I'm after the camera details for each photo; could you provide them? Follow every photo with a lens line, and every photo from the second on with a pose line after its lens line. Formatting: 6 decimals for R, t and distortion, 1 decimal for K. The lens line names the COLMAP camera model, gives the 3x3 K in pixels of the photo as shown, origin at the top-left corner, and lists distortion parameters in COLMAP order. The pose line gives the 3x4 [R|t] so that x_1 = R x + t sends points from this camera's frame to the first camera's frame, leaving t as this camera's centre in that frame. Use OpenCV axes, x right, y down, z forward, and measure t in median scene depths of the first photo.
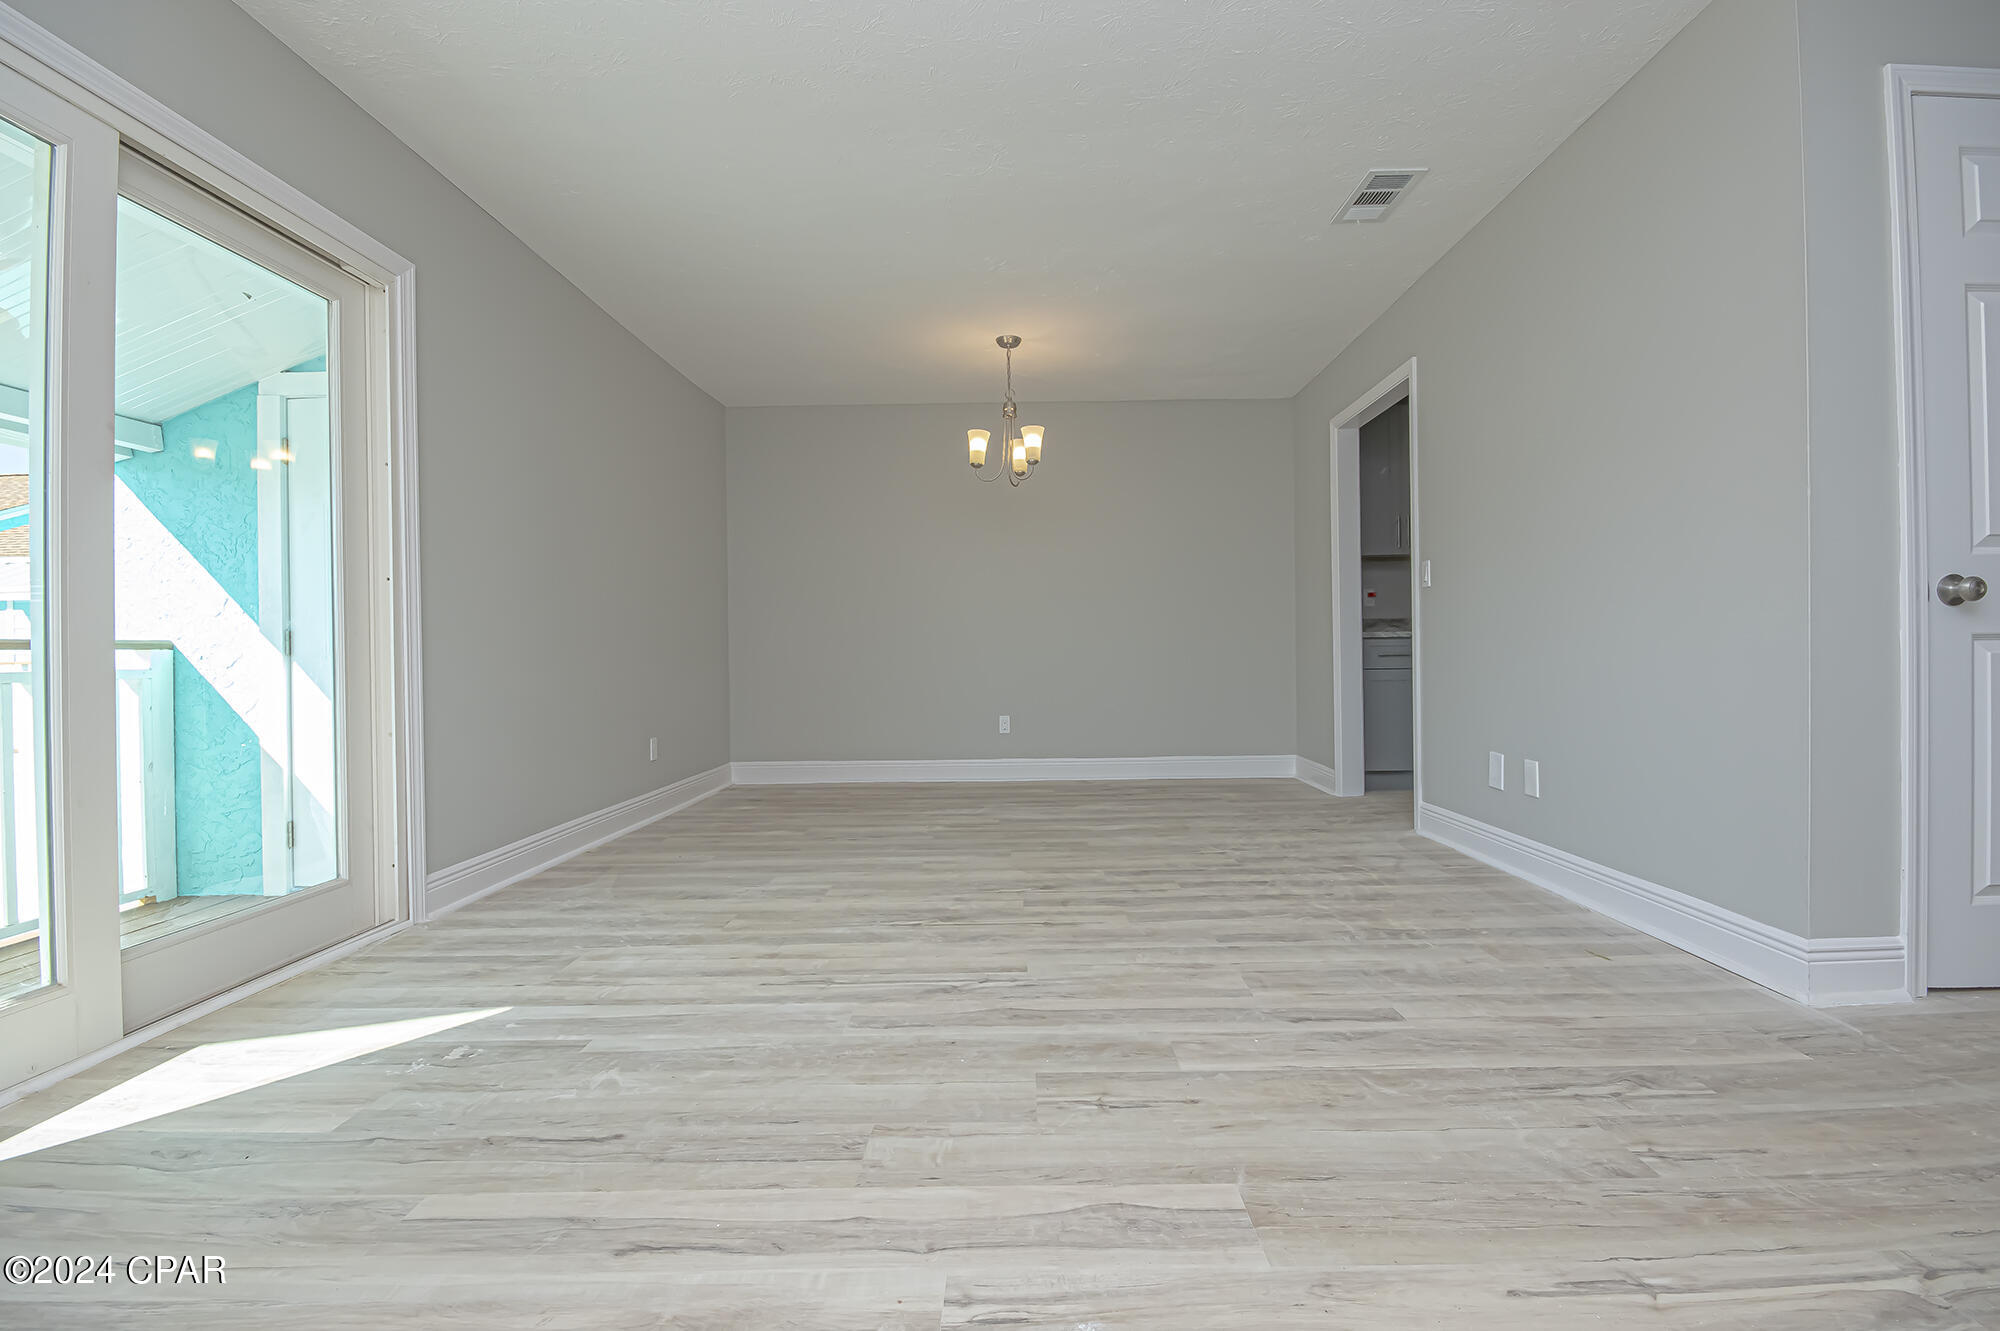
lens RADIAL K [[876.8, 0, 1000.6], [0, 876.8, 670.3], [0, 0, 1]] dist [0.001666, -0.006951]
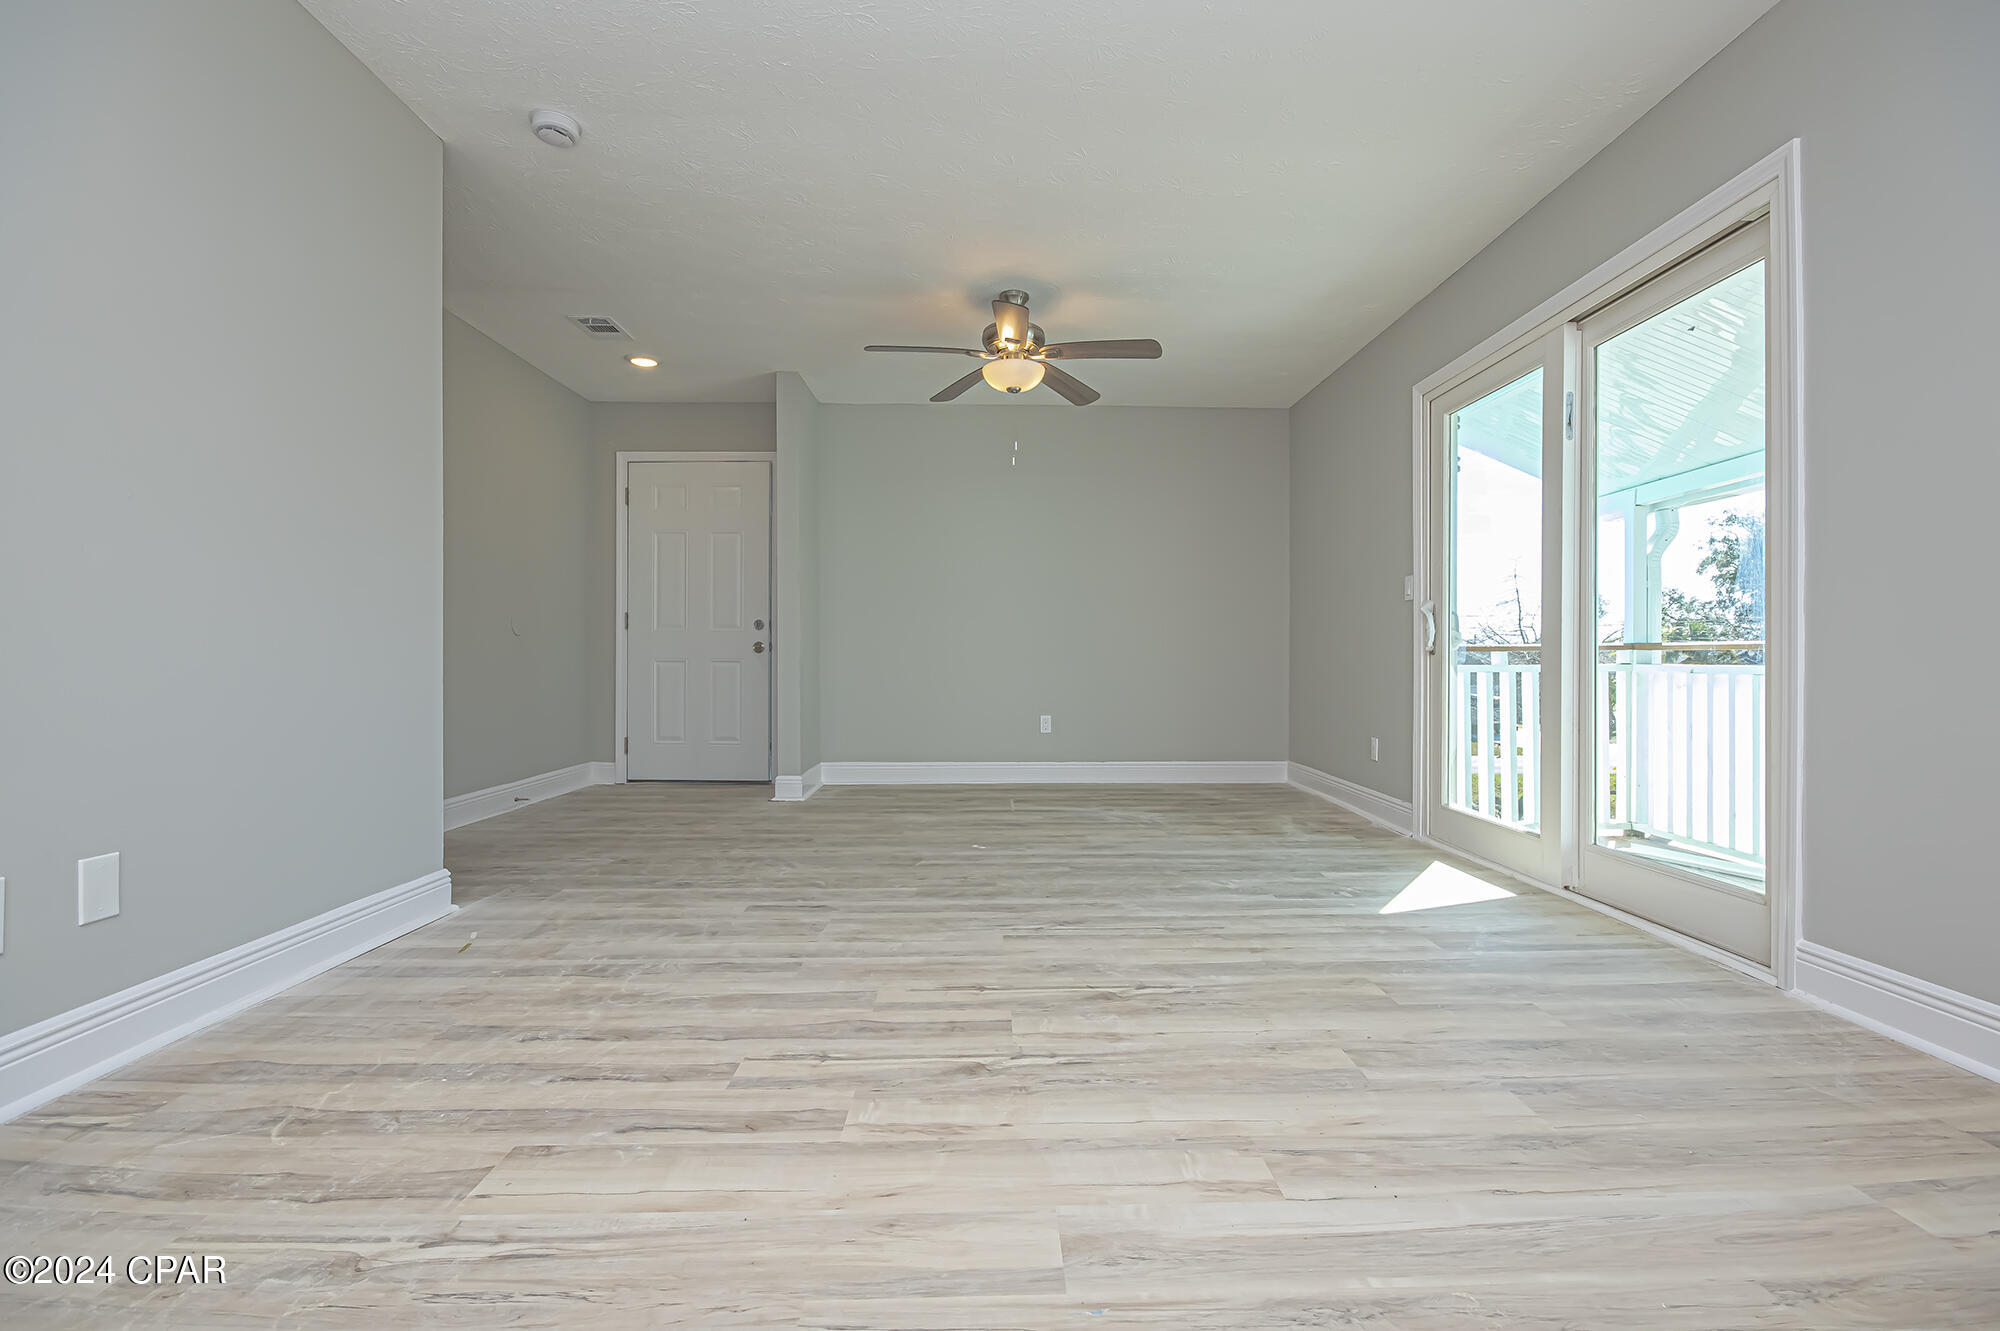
lens RADIAL K [[876.8, 0, 991.9], [0, 876.8, 646.3], [0, 0, 1]] dist [0.001666, -0.006951]
pose [[-0.999565, 0.011811, -0.027023, 0.066300], [0.011930, 0.999920, -0.004243, -0.025955], [0.026971, -0.004563, -0.999626, 1.980429]]
